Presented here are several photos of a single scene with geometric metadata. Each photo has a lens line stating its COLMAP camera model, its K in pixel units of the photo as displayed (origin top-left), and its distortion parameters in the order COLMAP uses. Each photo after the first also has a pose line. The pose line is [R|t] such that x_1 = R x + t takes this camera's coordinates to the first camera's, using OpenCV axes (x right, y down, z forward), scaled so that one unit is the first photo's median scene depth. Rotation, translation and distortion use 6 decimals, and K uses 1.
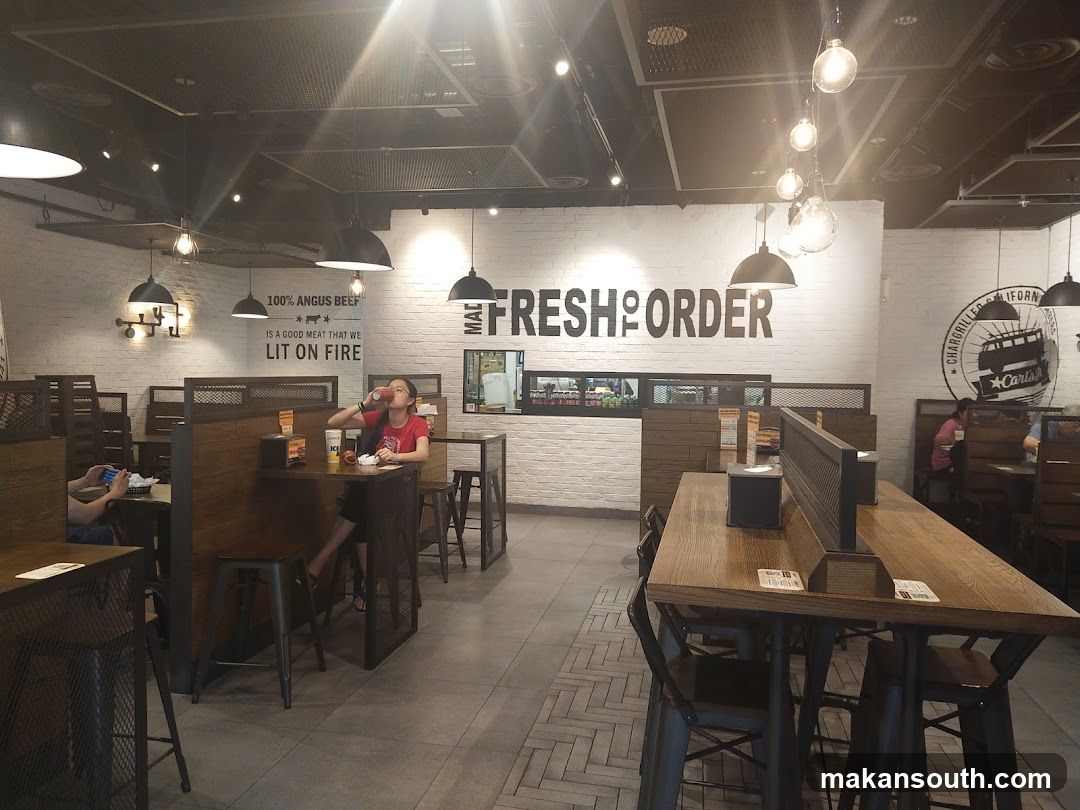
lens RADIAL K [[770.8, 0, 534.8], [0, 770.8, 407.8], [0, 0, 1]] dist [0.031285, -0.005195]
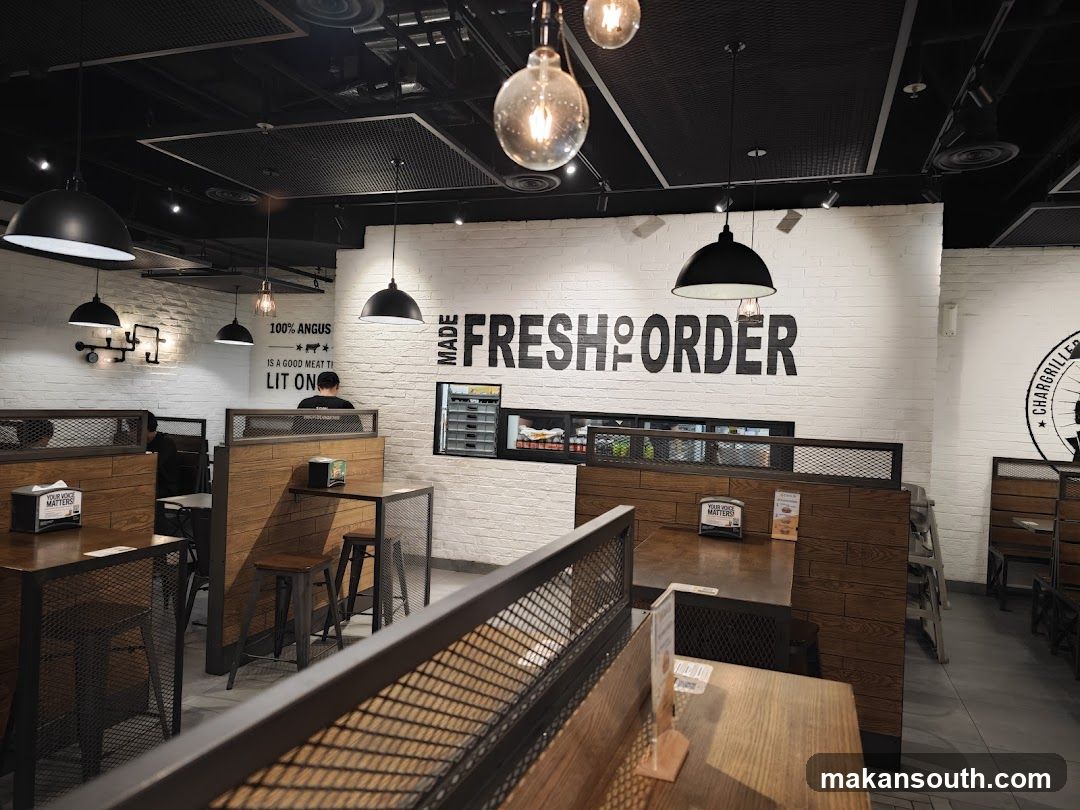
lens RADIAL K [[736.4, 0, 509.1], [0, 736.4, 405.7], [0, 0, 1]] dist [0.003960, 0.001890]
pose [[0.990409, 0.026467, -0.135610, 0.107633], [-0.033067, 0.998364, -0.046654, -0.013054], [0.134153, 0.050691, 0.989663, 0.190551]]
